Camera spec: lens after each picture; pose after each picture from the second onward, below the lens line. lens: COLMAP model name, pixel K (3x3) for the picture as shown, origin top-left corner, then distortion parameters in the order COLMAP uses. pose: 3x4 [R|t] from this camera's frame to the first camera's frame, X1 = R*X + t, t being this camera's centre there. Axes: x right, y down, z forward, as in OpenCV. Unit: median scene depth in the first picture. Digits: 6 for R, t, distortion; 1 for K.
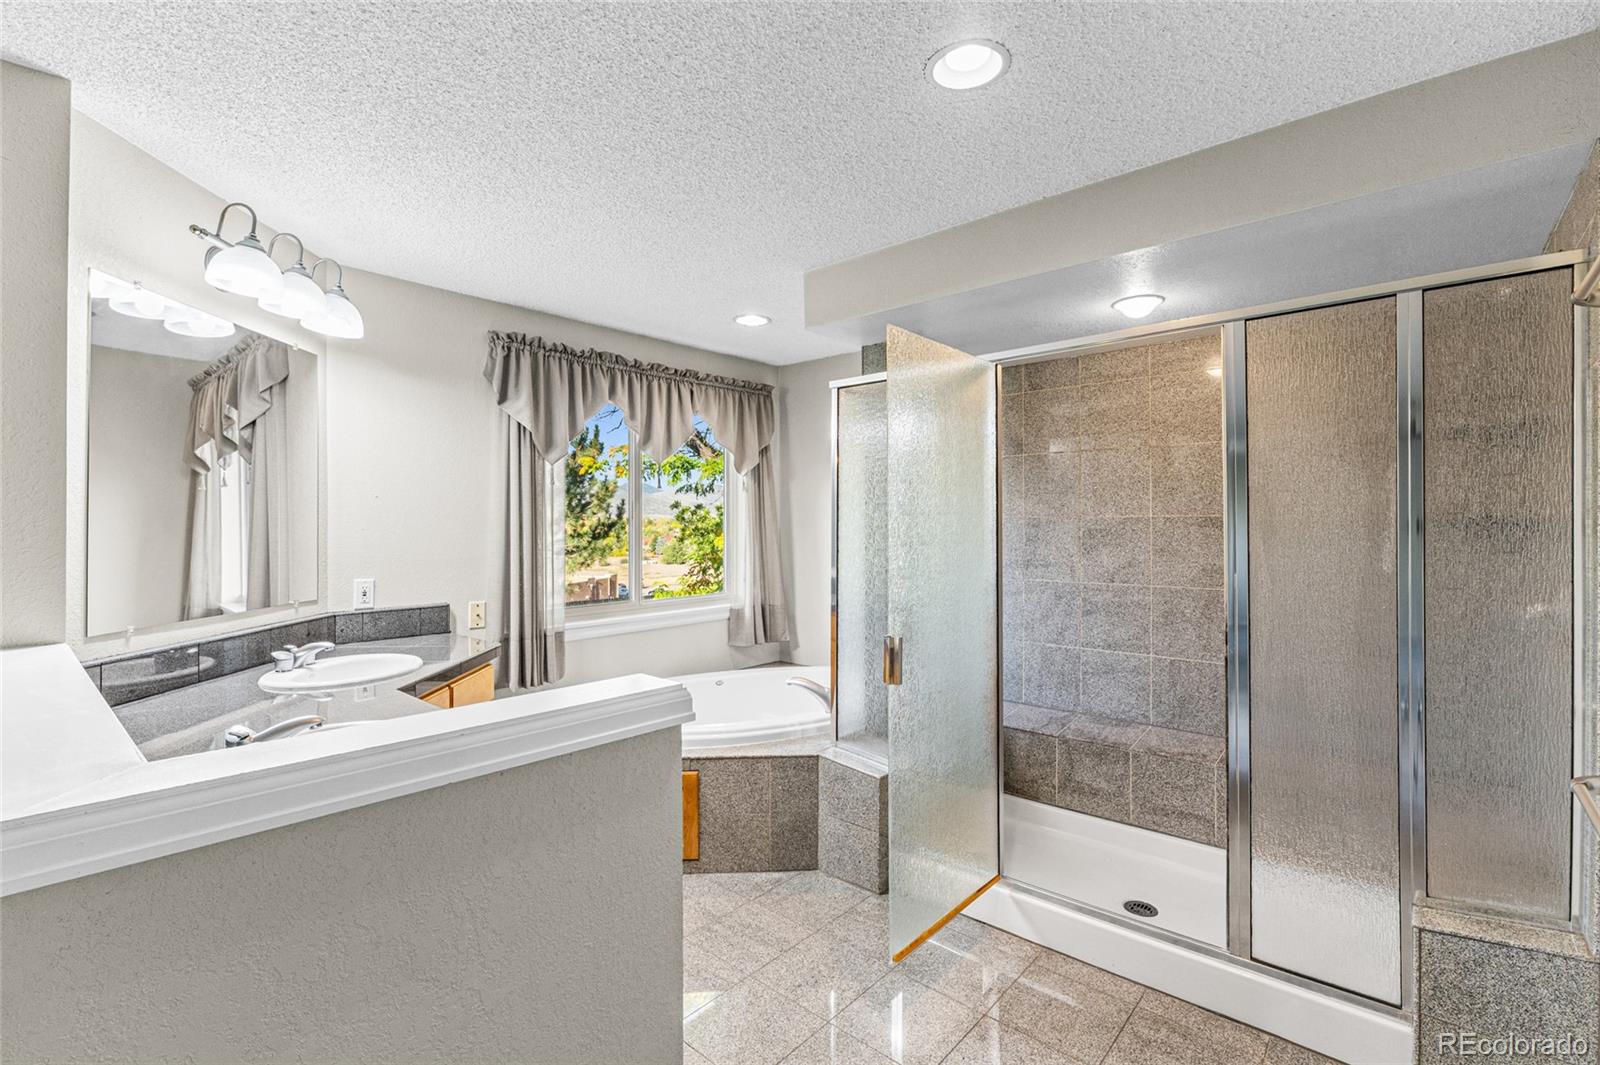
lens RADIAL K [[698.9, 0, 801.9], [0, 698.9, 530.7], [0, 0, 1]] dist [-0.010509, 0.000051]
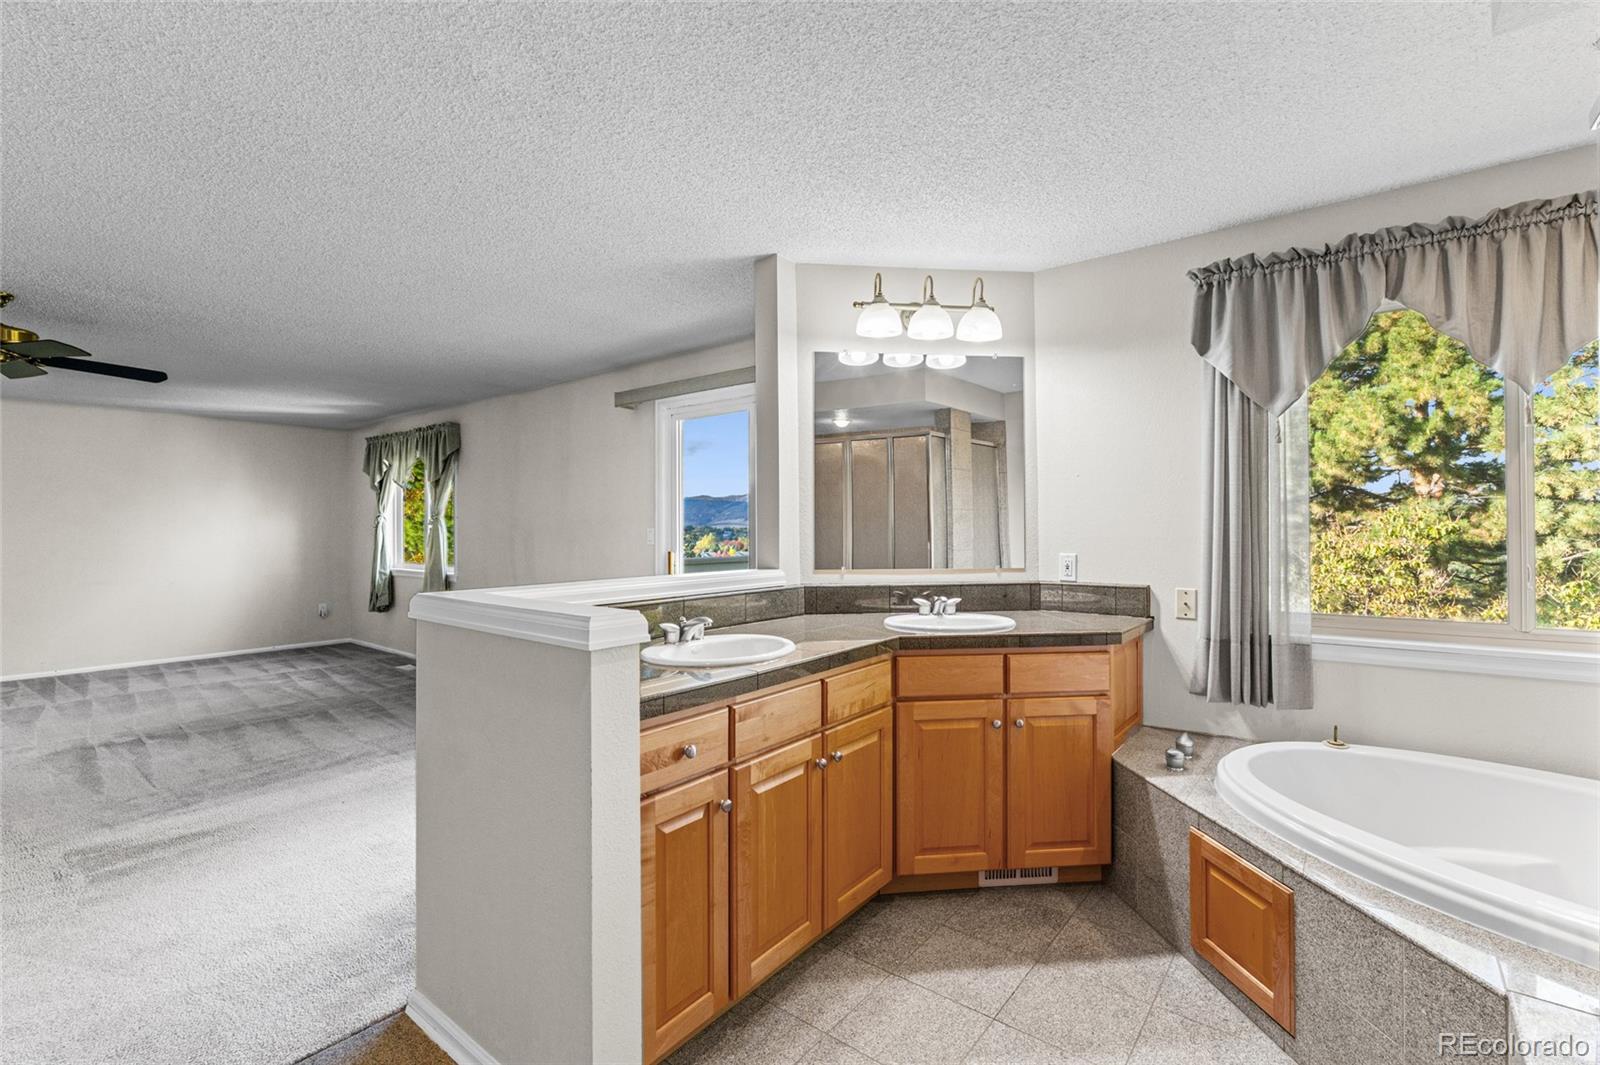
lens RADIAL K [[698.9, 0, 801.9], [0, 698.9, 530.7], [0, 0, 1]] dist [-0.010509, 0.000051]
pose [[0.055988, 0.010066, -0.998381, 0.371708], [-0.001809, 0.999949, 0.009981, 0.021572], [0.998430, 0.001247, 0.056004, 0.466490]]
